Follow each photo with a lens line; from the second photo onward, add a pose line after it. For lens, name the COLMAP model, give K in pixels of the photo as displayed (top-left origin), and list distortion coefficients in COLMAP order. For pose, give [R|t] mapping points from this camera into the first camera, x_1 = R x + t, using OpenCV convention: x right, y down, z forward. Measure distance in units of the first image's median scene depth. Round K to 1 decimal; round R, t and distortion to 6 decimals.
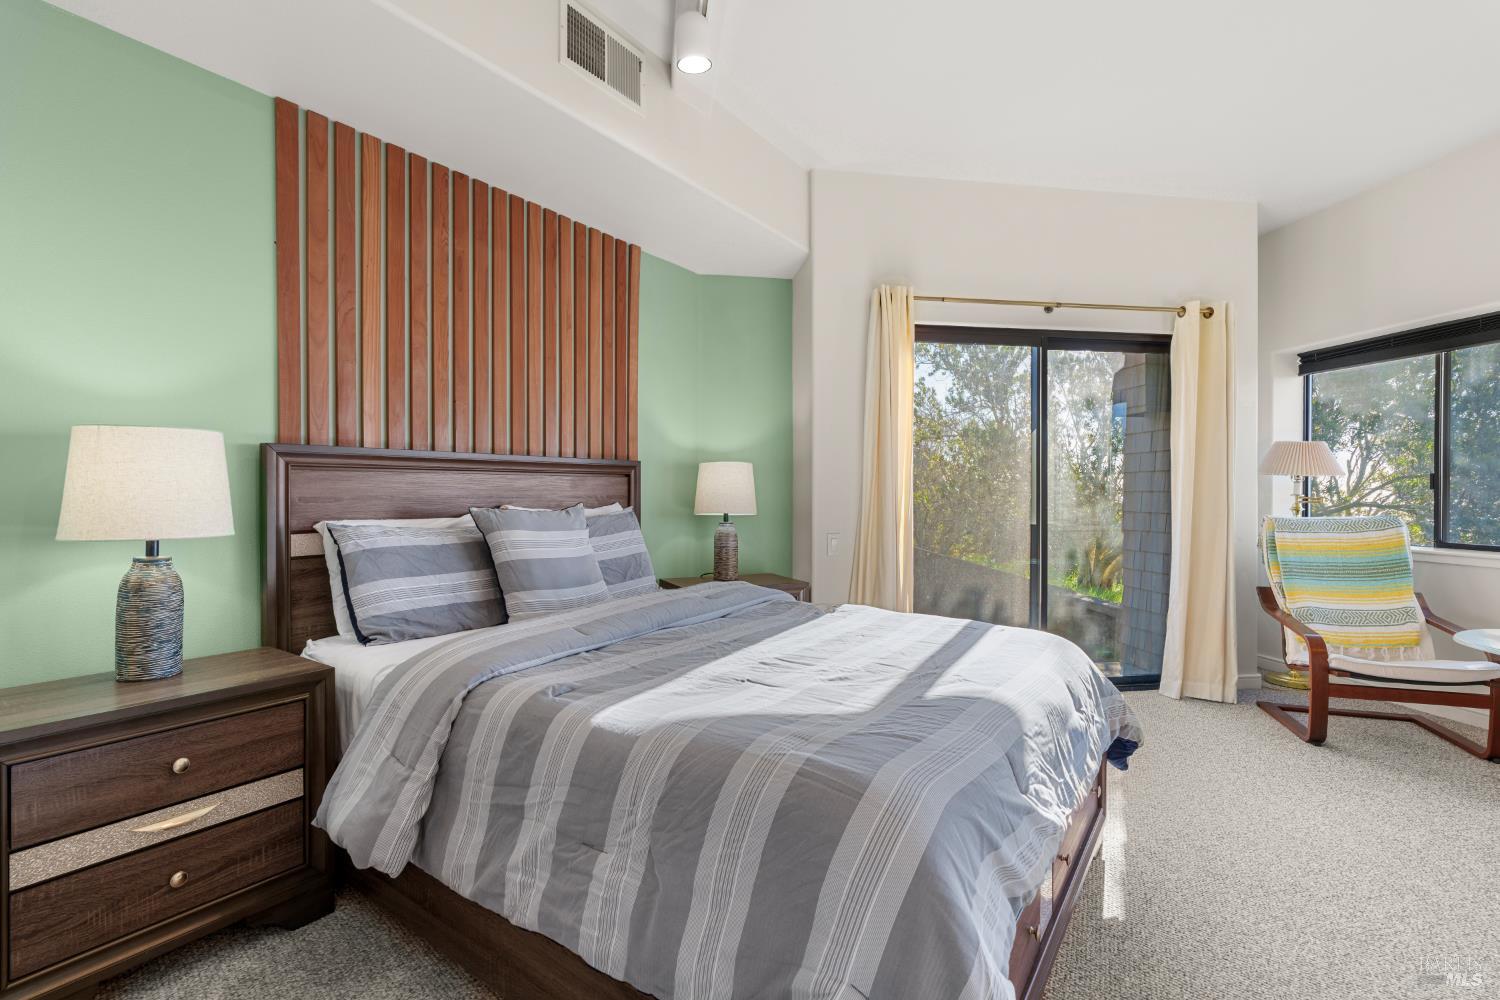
lens RADIAL K [[672.7, 0, 749.9], [0, 672.7, 495.1], [0, 0, 1]] dist [-0.005712, 0.001559]
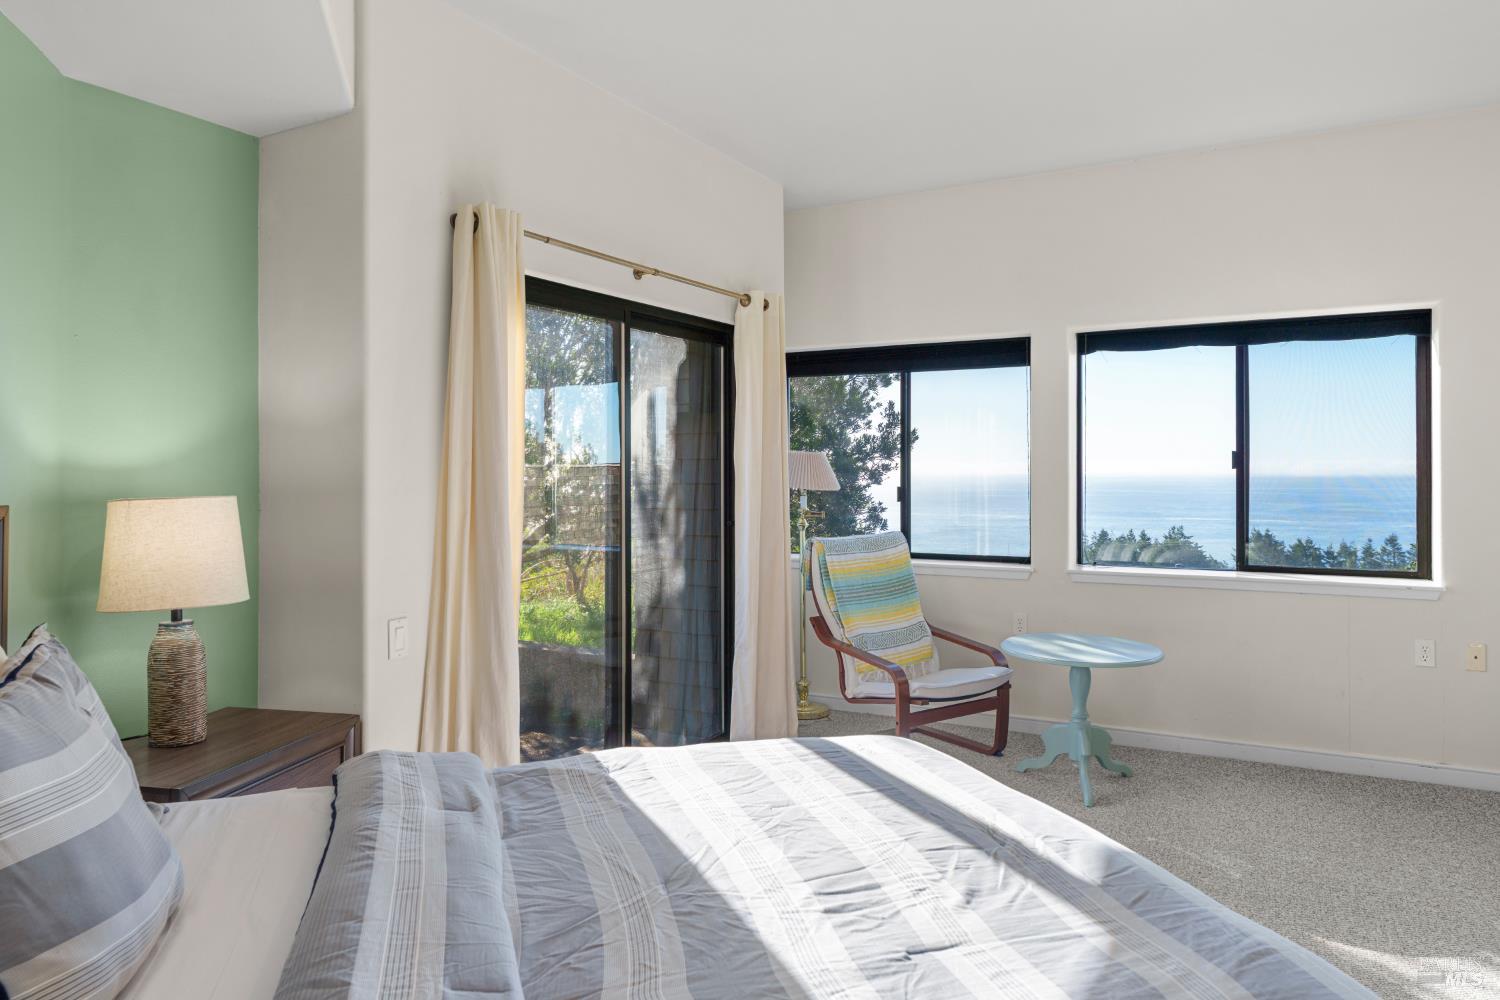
lens RADIAL K [[982.4, 0, 751.8], [0, 982.4, 461.3], [0, 0, 1]] dist [0.001457, -0.001109]
pose [[0.614308, -0.000780, 0.789066, -0.355278], [0.006783, 0.999968, -0.004292, -0.072386], [-0.789037, 0.007989, 0.614294, 0.262366]]
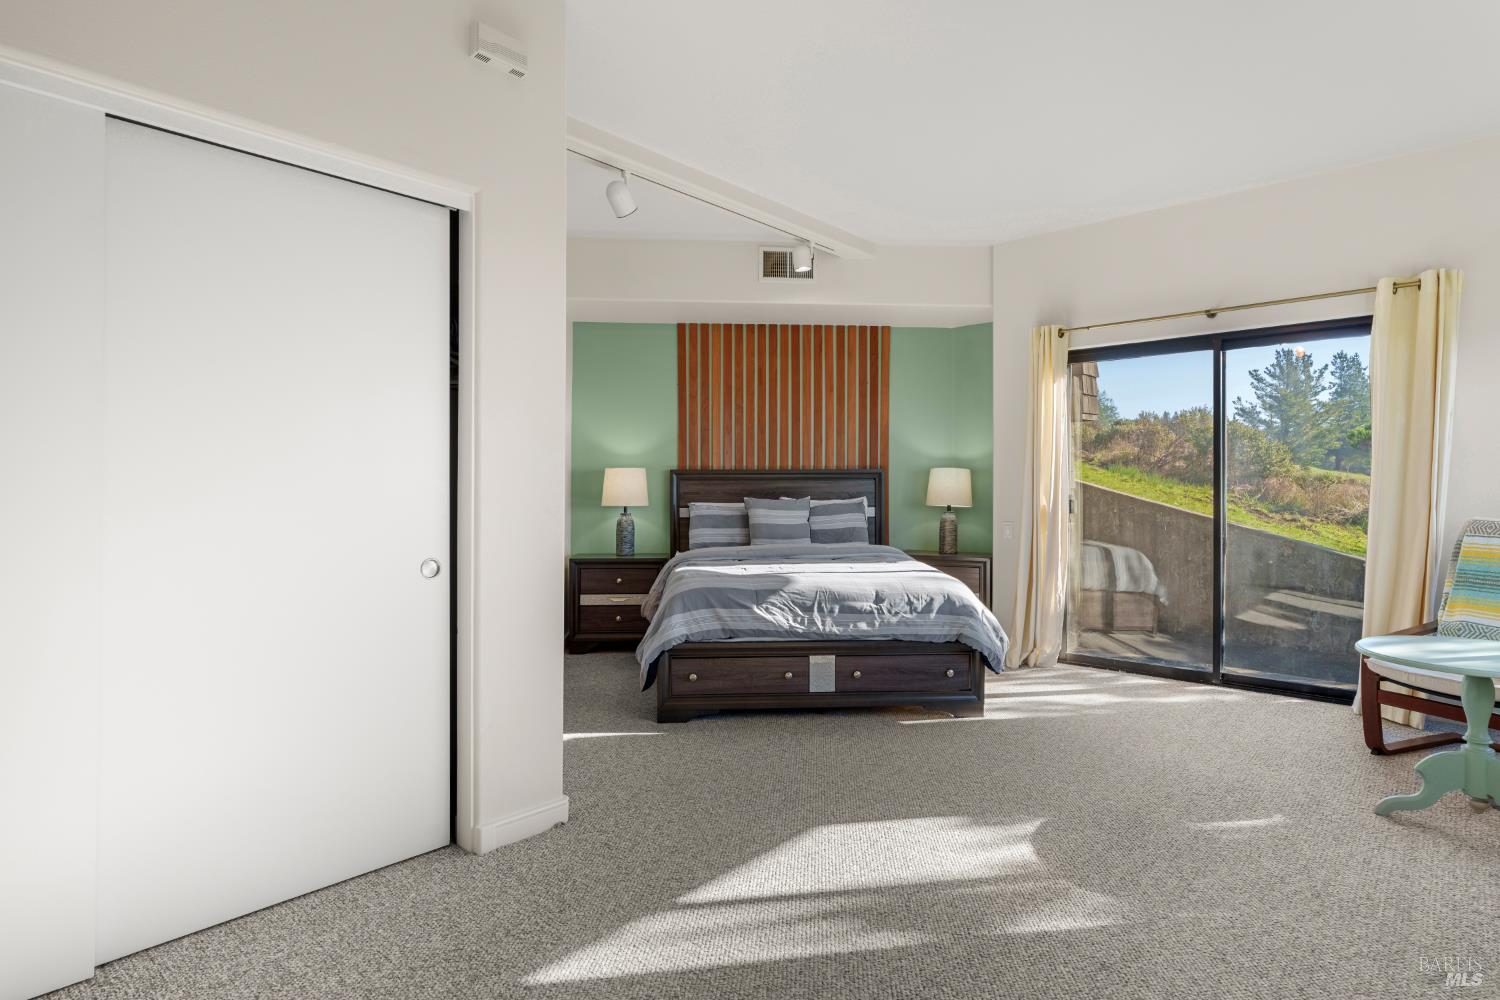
lens RADIAL K [[790.3, 0, 774.5], [0, 790.3, 494.0], [0, 0, 1]] dist [0.003153, 0.000361]
pose [[0.652129, 0.003440, -0.758100, 1.017869], [-0.003503, 0.999993, 0.001525, 0.002912], [0.758100, 0.001661, 0.652137, -0.348196]]
